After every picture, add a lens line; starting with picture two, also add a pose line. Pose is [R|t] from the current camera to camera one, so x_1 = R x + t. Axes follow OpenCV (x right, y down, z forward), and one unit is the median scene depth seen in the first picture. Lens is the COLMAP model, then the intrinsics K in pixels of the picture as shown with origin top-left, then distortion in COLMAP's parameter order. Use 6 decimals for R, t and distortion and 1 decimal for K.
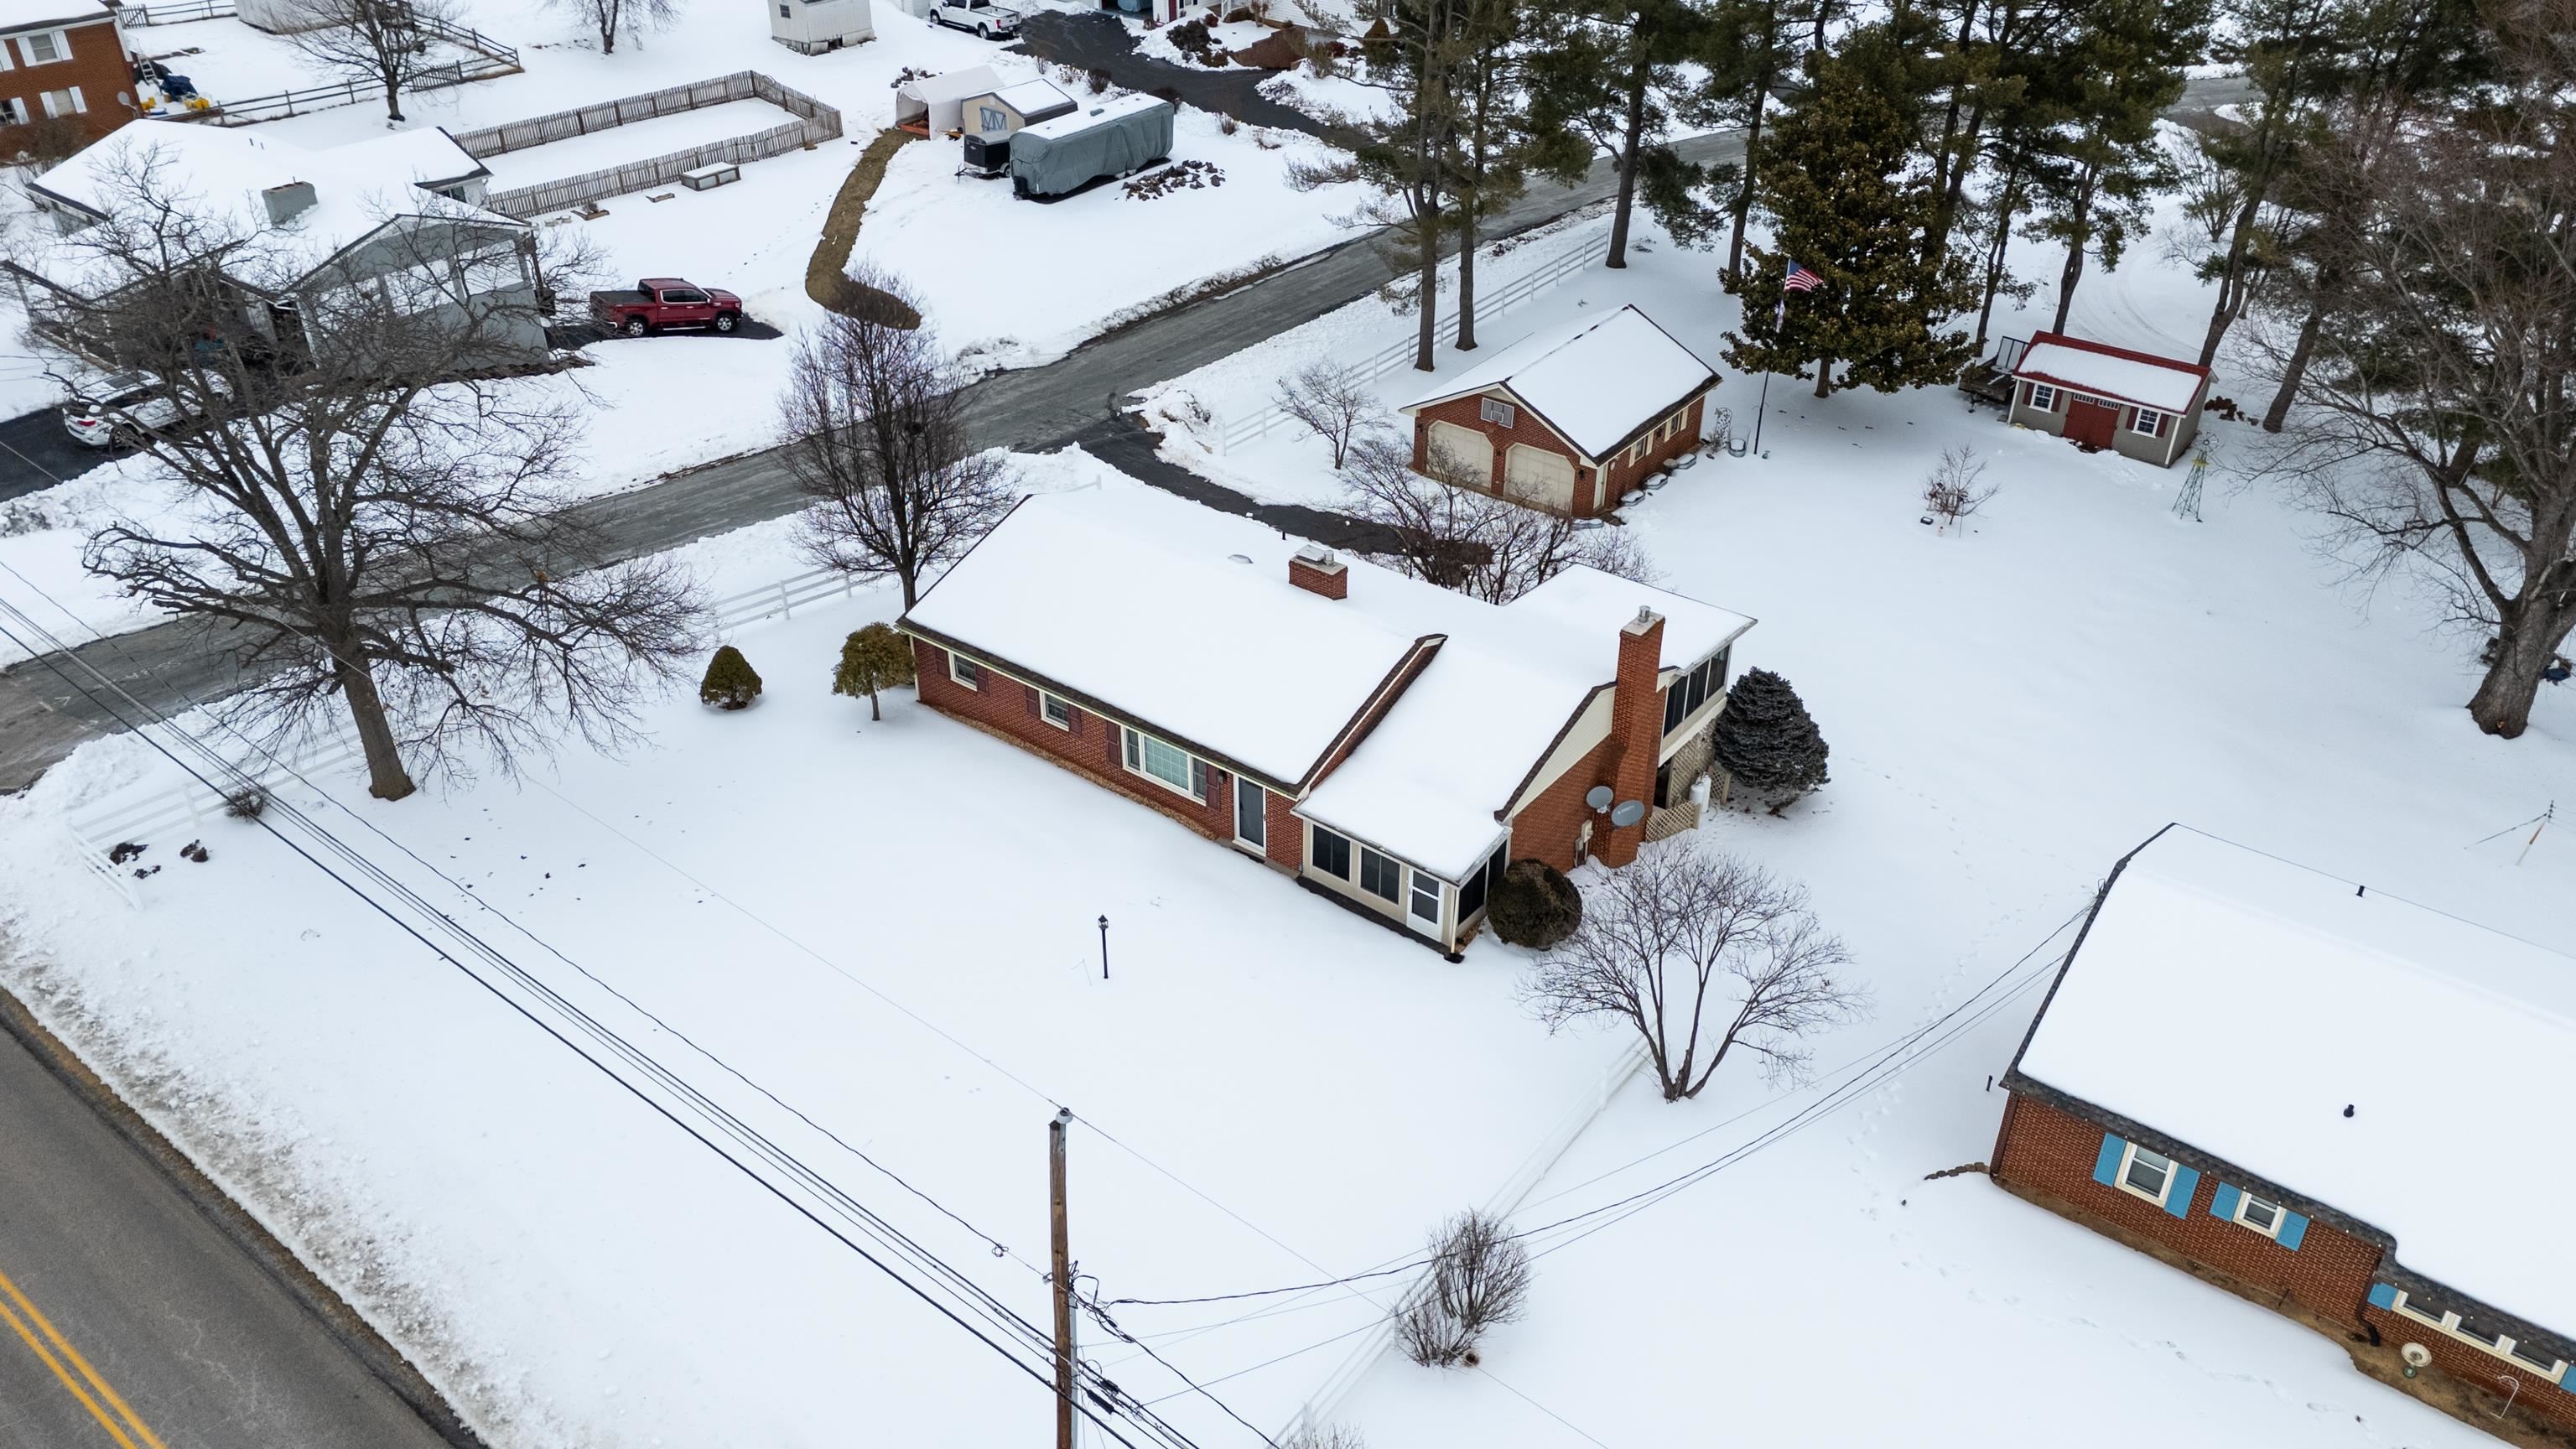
lens RADIAL K [[1900.6, 0, 1288.0], [0, 1900.6, 724.5], [0, 0, 1]] dist [0.074897, -0.068500]
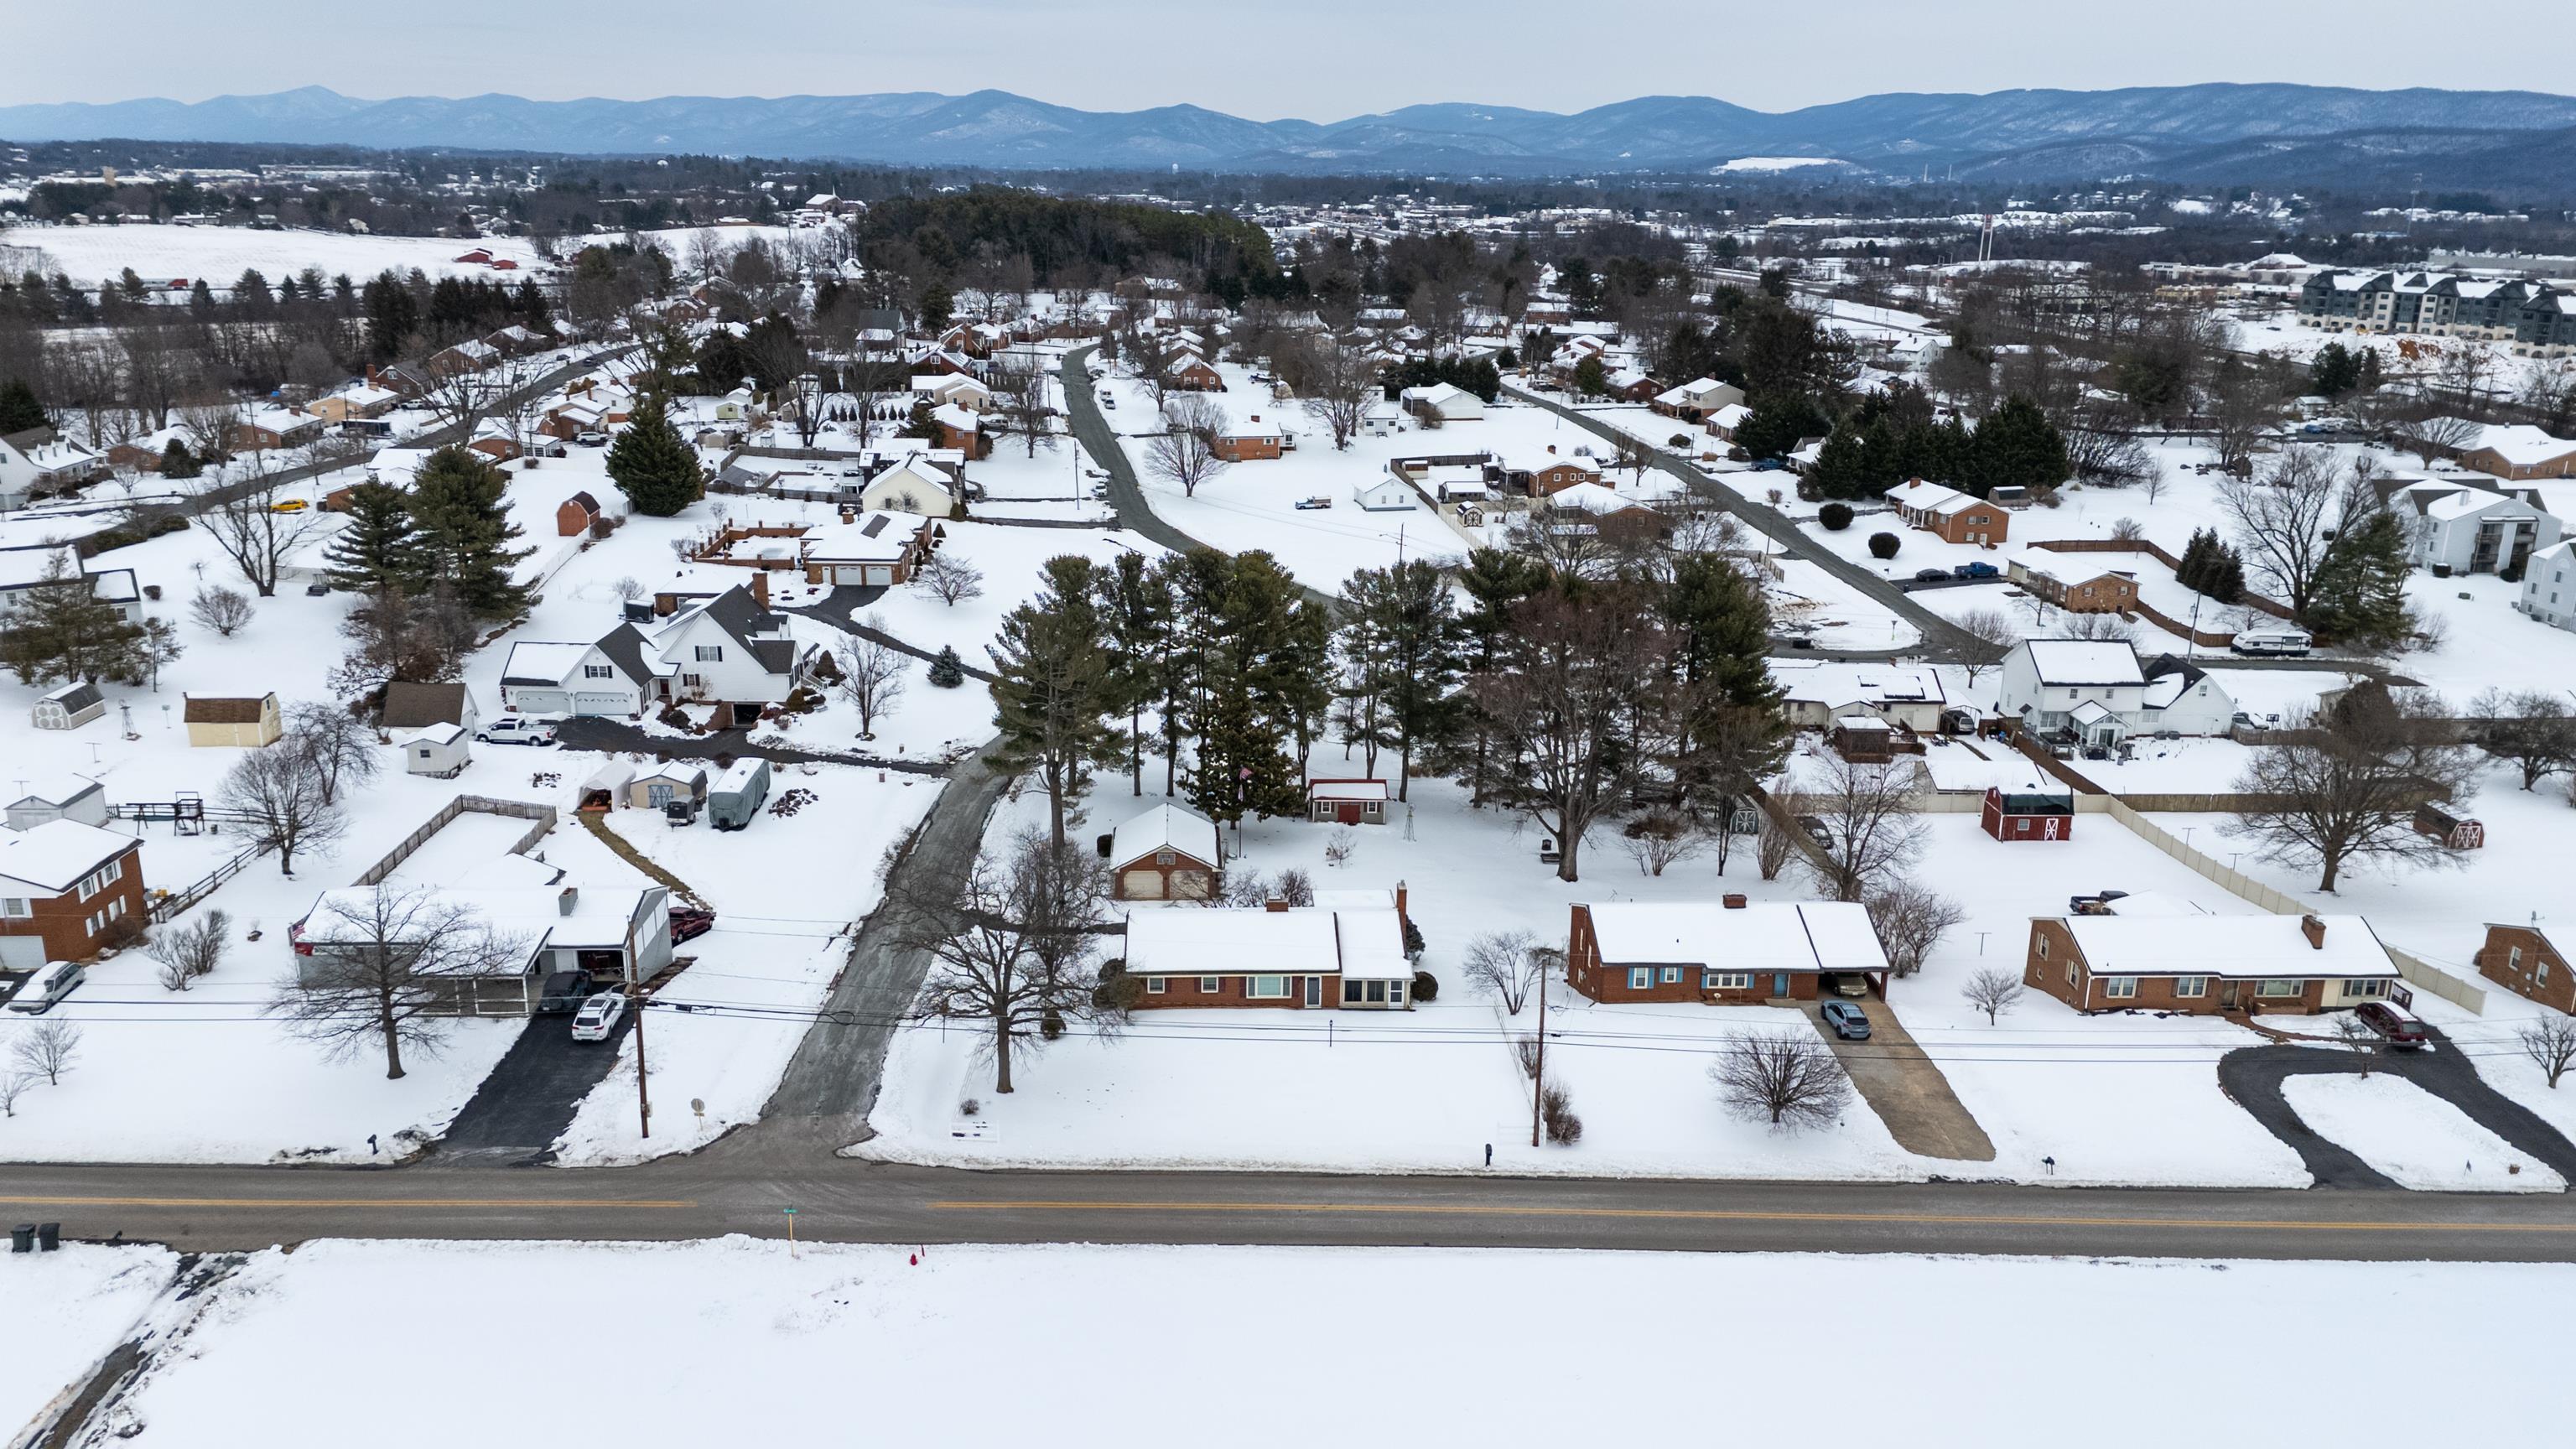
lens RADIAL K [[1914.1, 0, 1288.0], [0, 1914.1, 724.5], [0, 0, 1]] dist [0.104690, -0.118168]
pose [[0.763699, -0.174248, 0.621613, -1.019550], [0.334071, 0.930605, -0.149569, 0.054899], [-0.552414, 0.321888, 0.768913, -0.701612]]
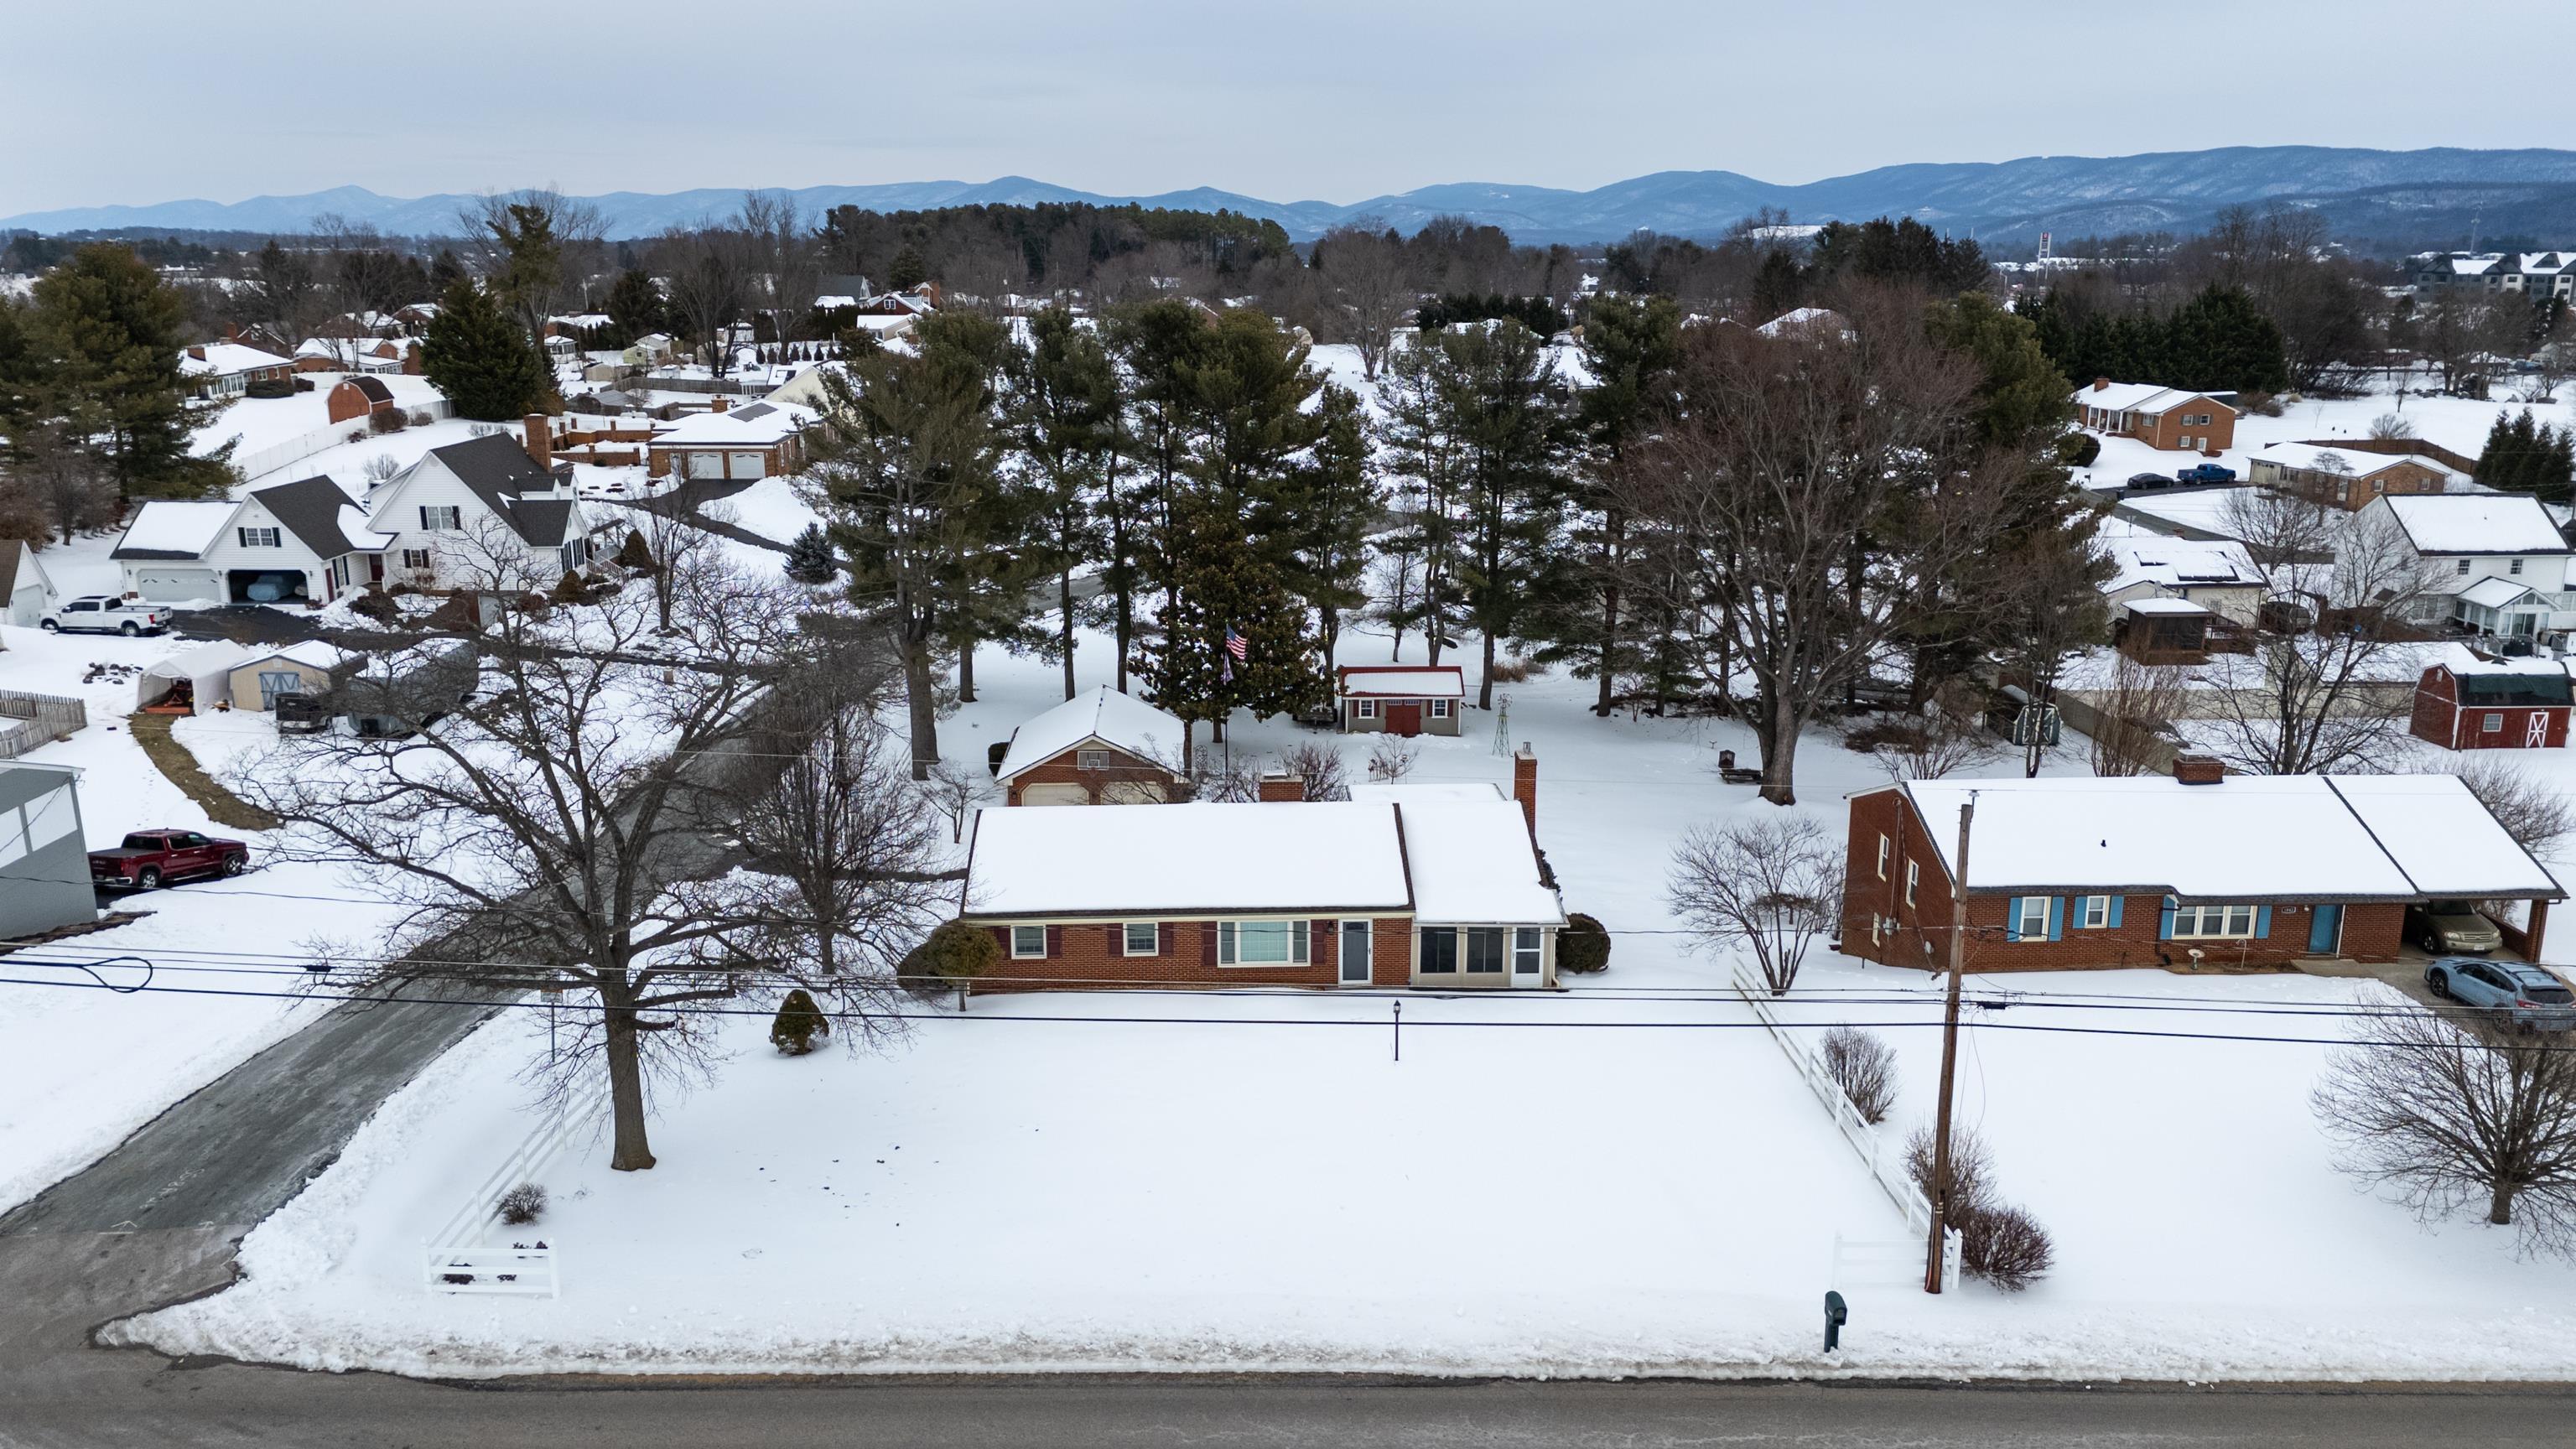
lens RADIAL K [[1900.6, 0, 1288.0], [0, 1900.6, 724.5], [0, 0, 1]] dist [0.074897, -0.068500]
pose [[0.770111, -0.157375, 0.618192, -0.509326], [0.343274, 0.919052, -0.193667, 0.085798], [-0.537673, 0.361354, 0.761795, 0.012271]]
